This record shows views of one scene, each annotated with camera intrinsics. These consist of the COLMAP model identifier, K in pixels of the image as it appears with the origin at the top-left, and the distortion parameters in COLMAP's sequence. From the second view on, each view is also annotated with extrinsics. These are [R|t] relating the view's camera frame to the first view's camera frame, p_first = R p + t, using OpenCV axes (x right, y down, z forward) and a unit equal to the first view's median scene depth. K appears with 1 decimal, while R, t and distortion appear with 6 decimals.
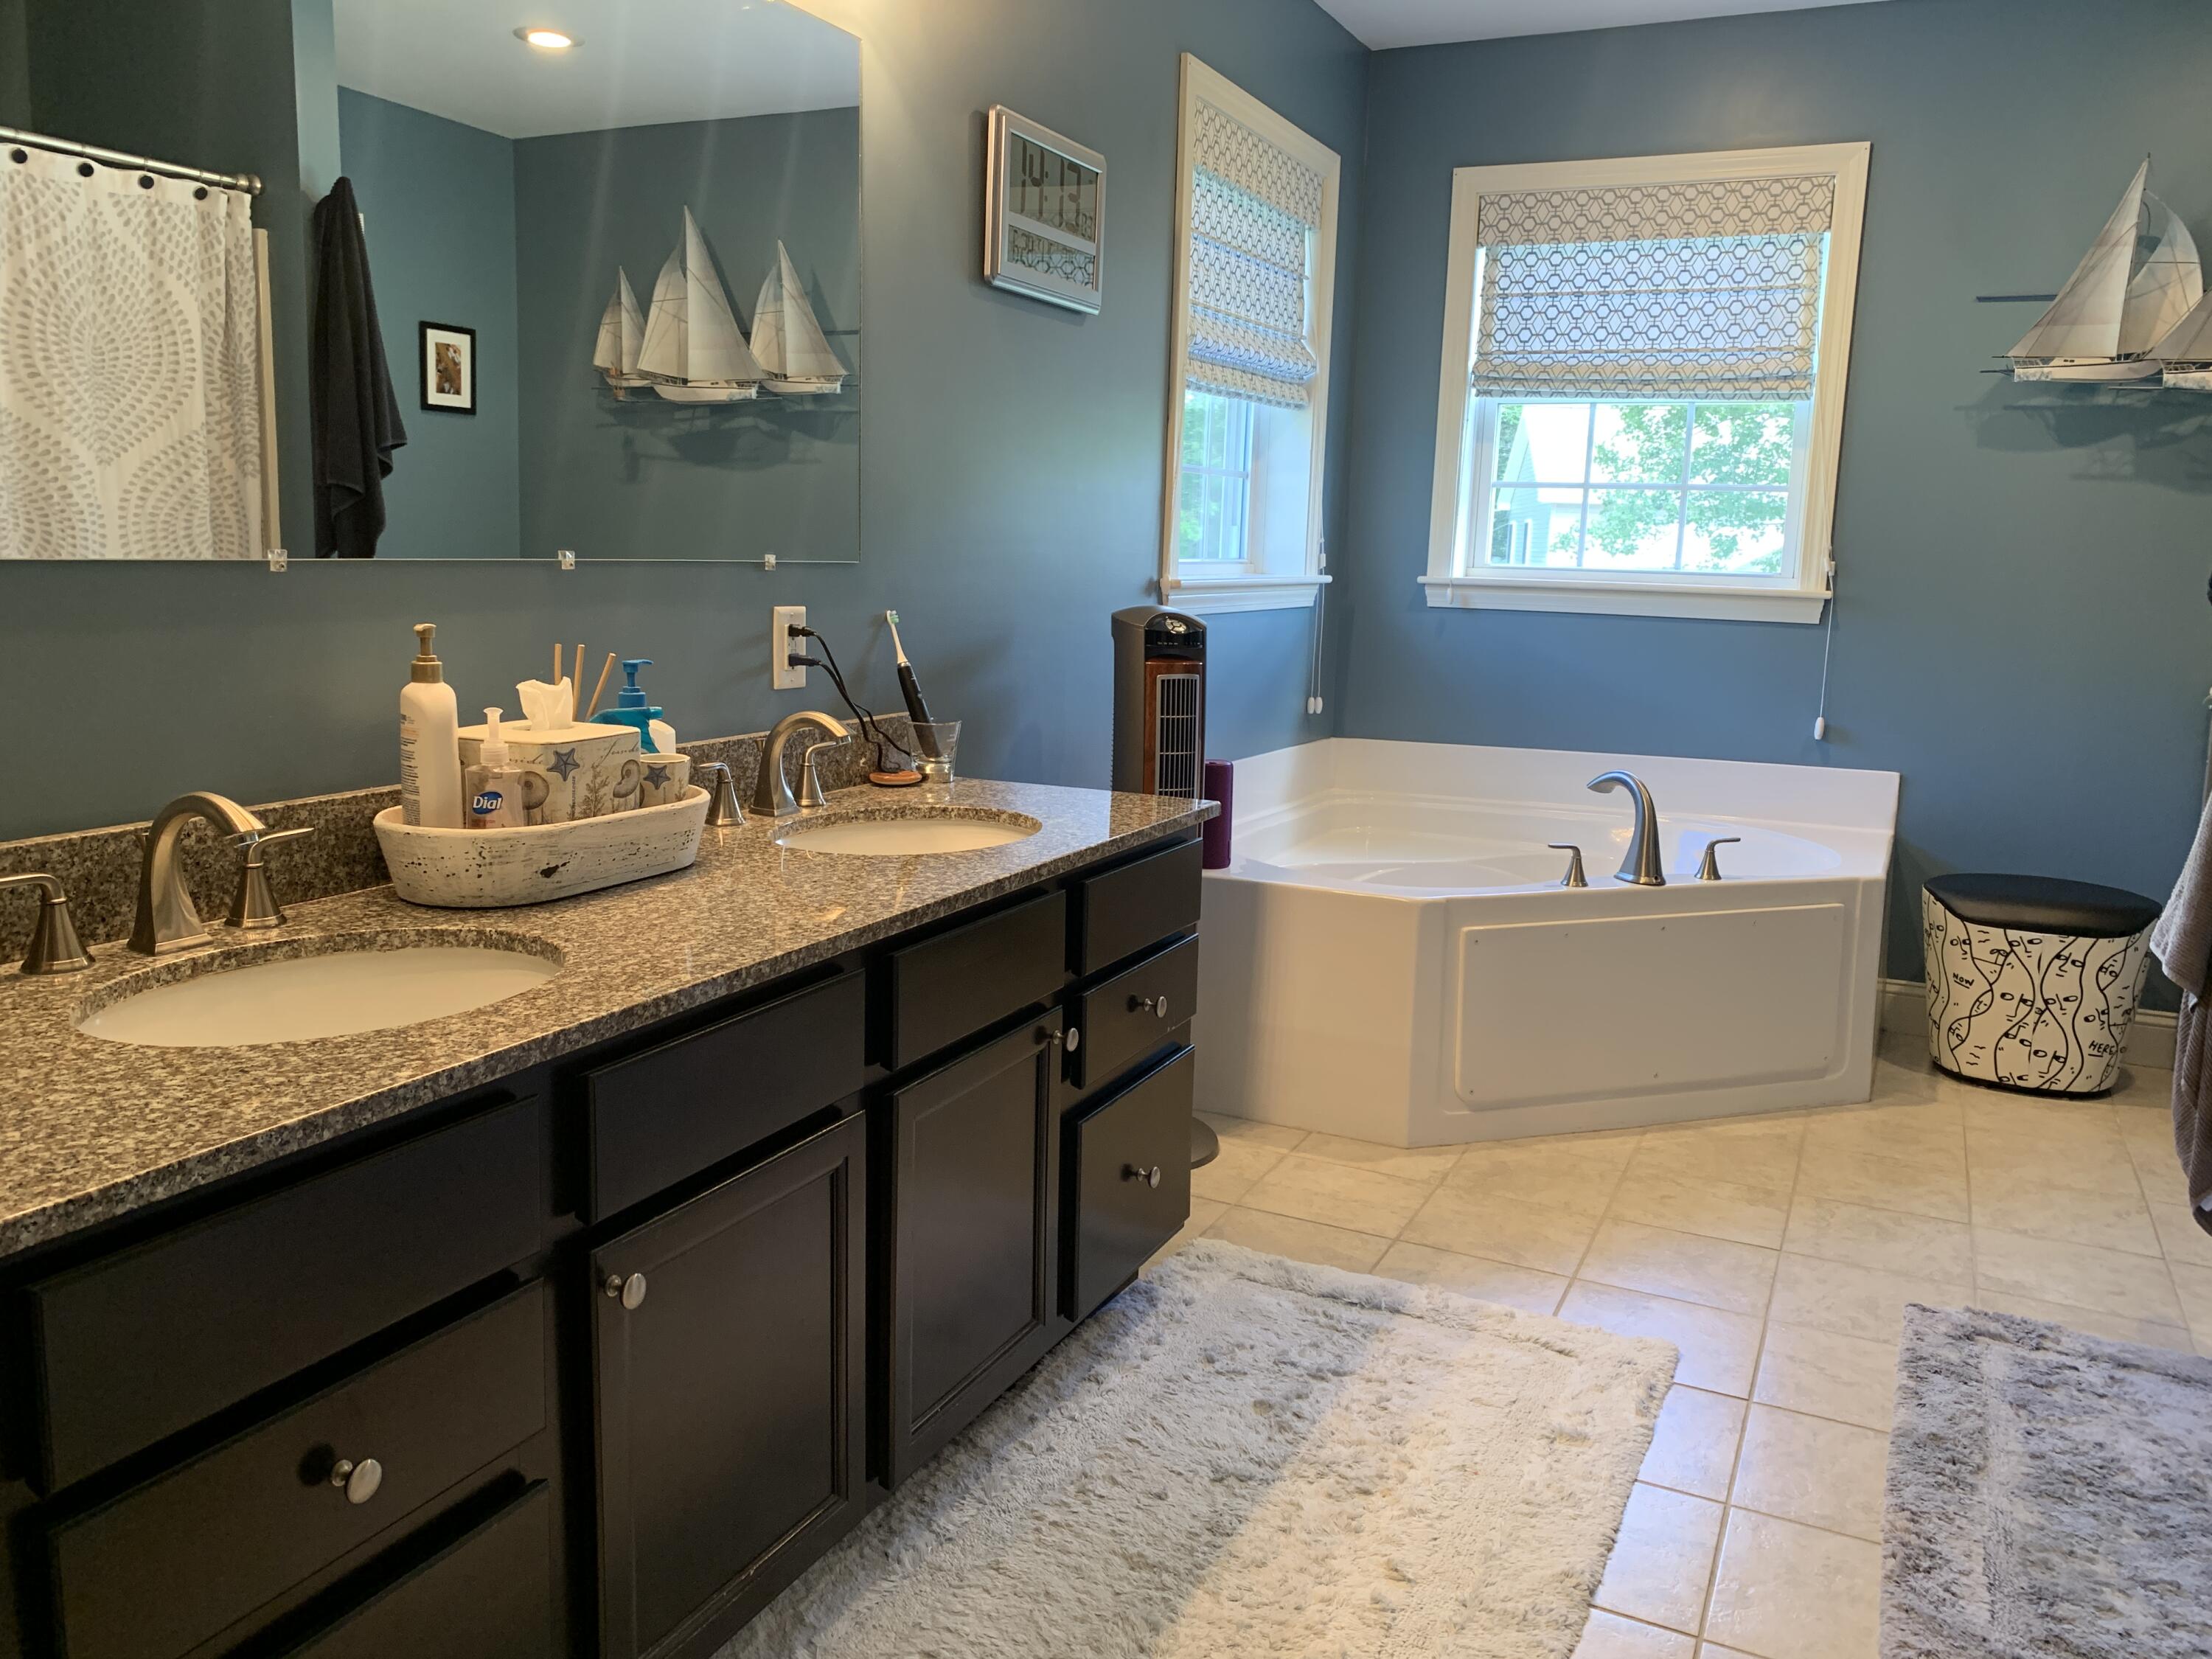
lens RADIAL K [[1690.5, 0, 1096.6], [0, 1690.5, 818.1], [0, 0, 1]] dist [0.047261, -0.059314]
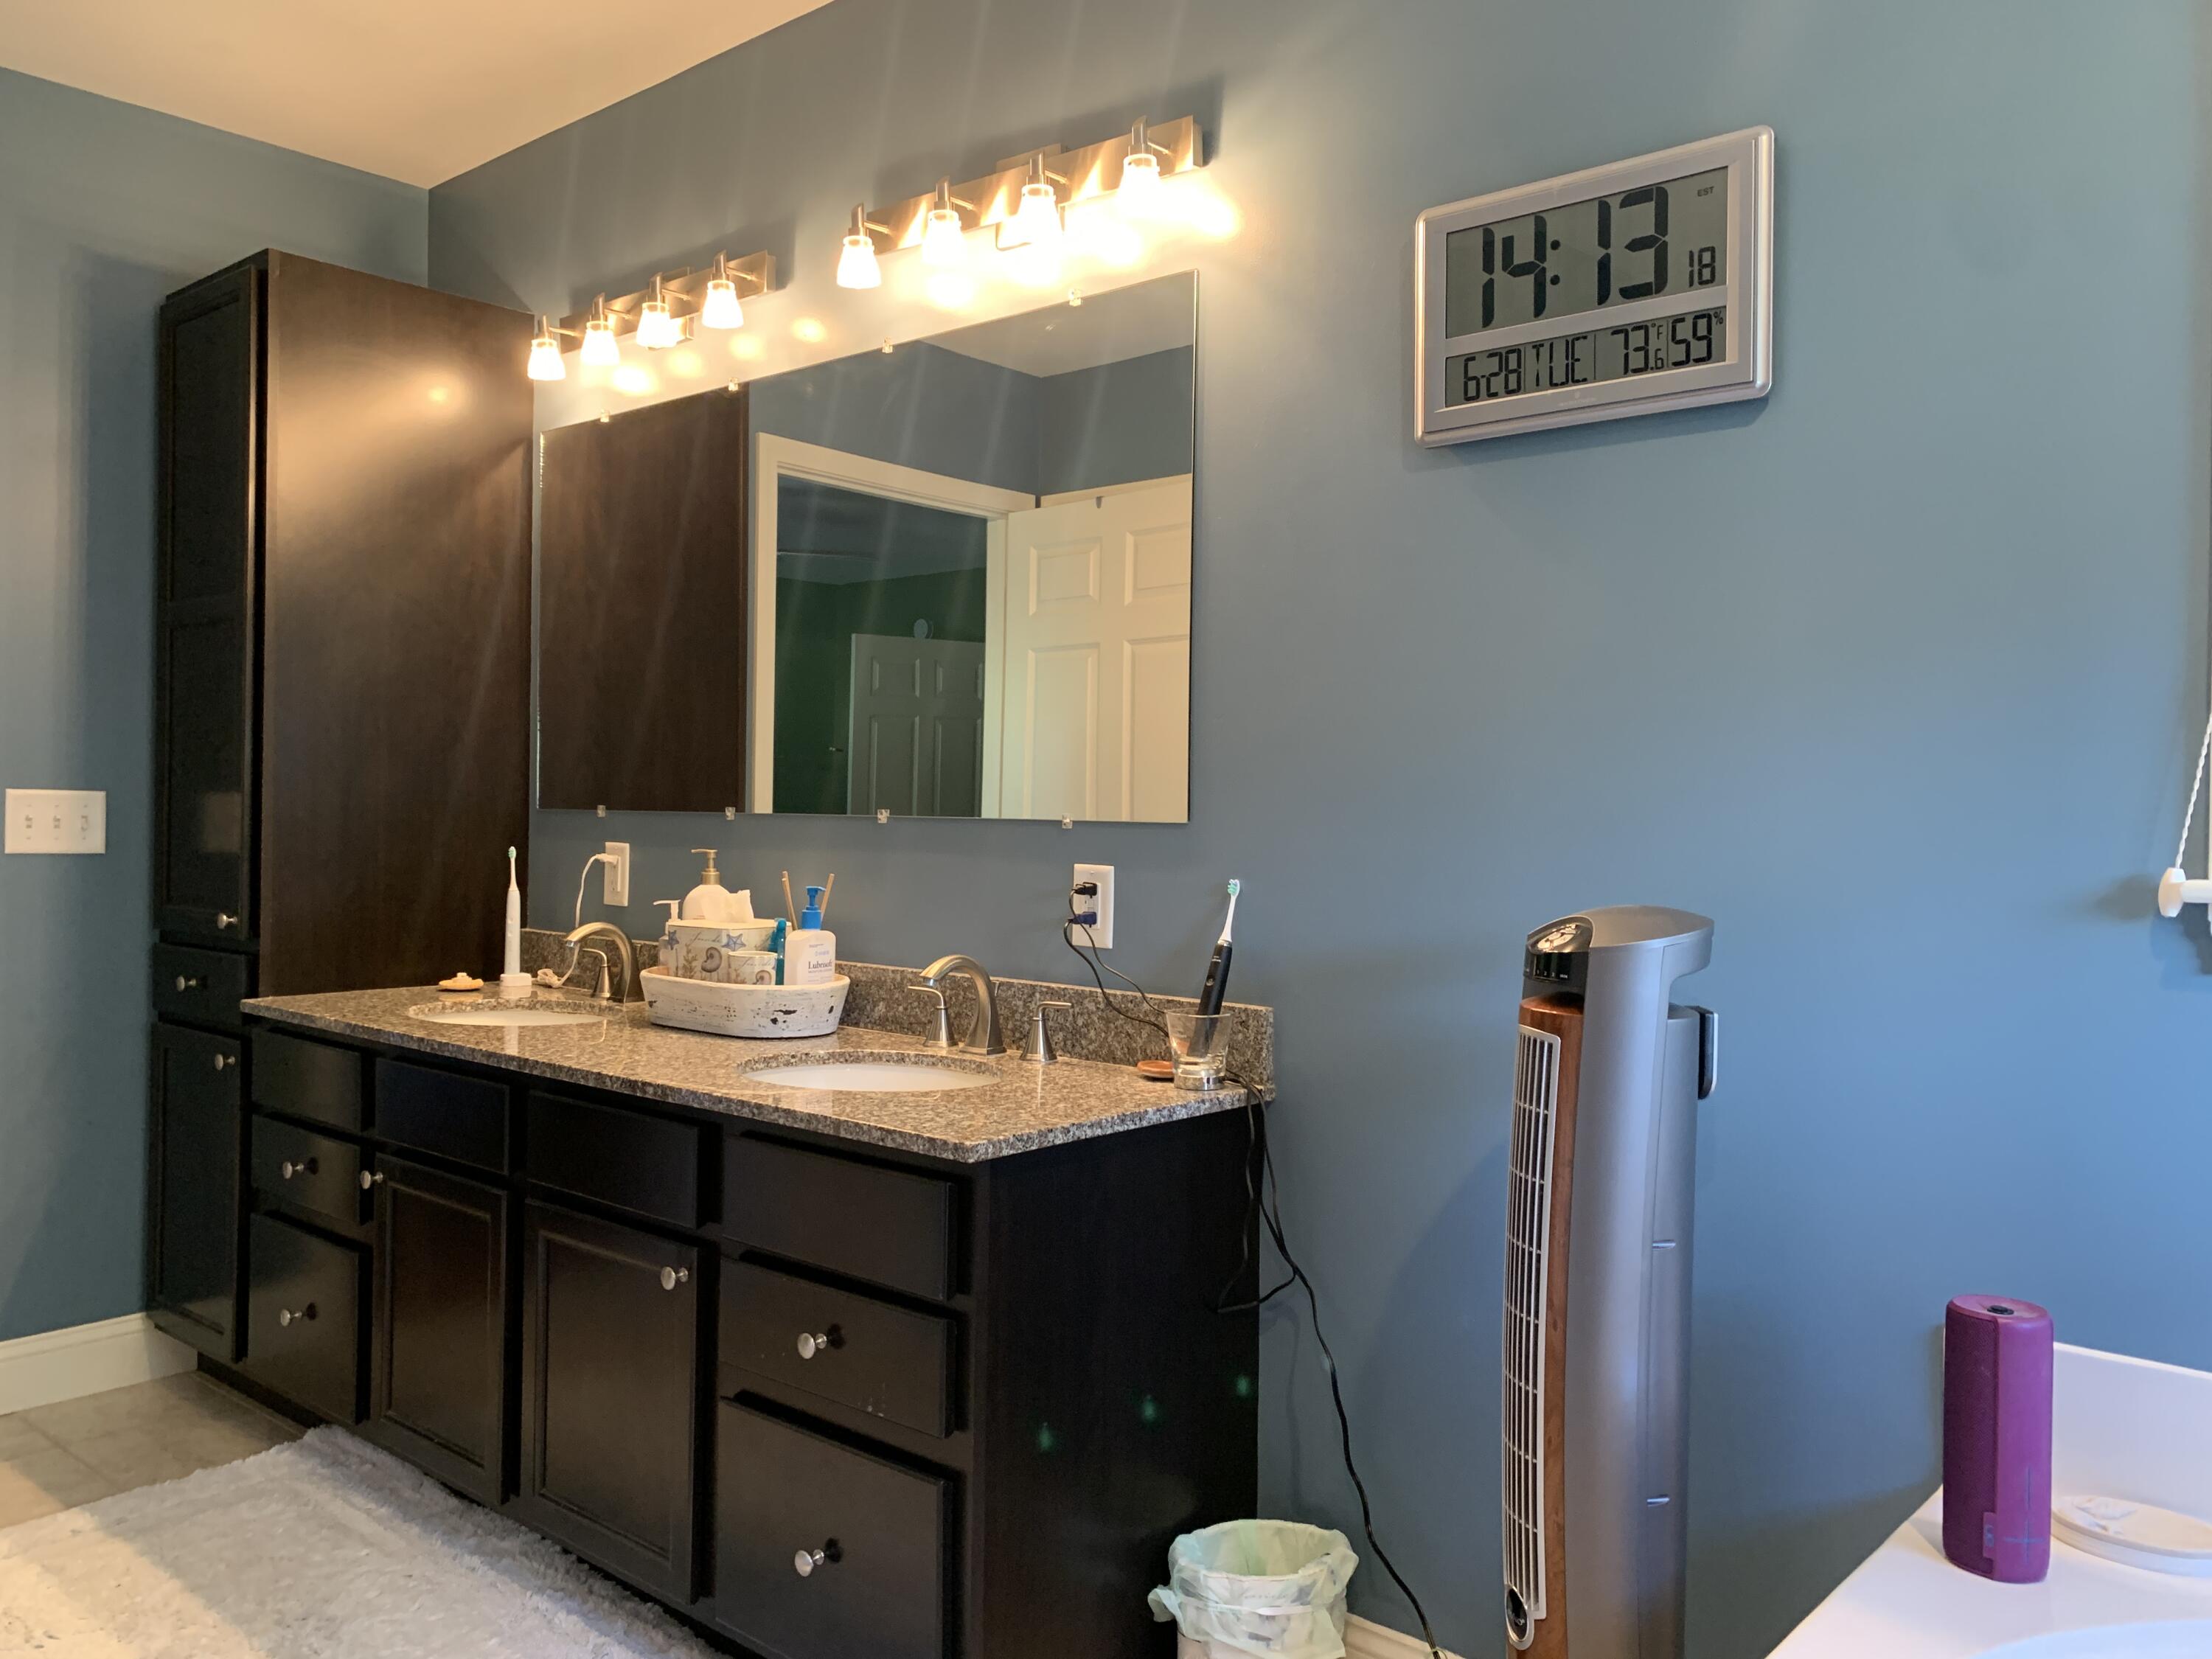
lens RADIAL K [[1690.5, 0, 1094.9], [0, 1690.5, 827.6], [0, 0, 1]] dist [0.047261, -0.059314]
pose [[-0.265466, -0.002274, -0.964117, 0.953790], [-0.163740, 0.985576, 0.042760, -0.230516], [0.950114, 0.169216, -0.262010, 1.533757]]
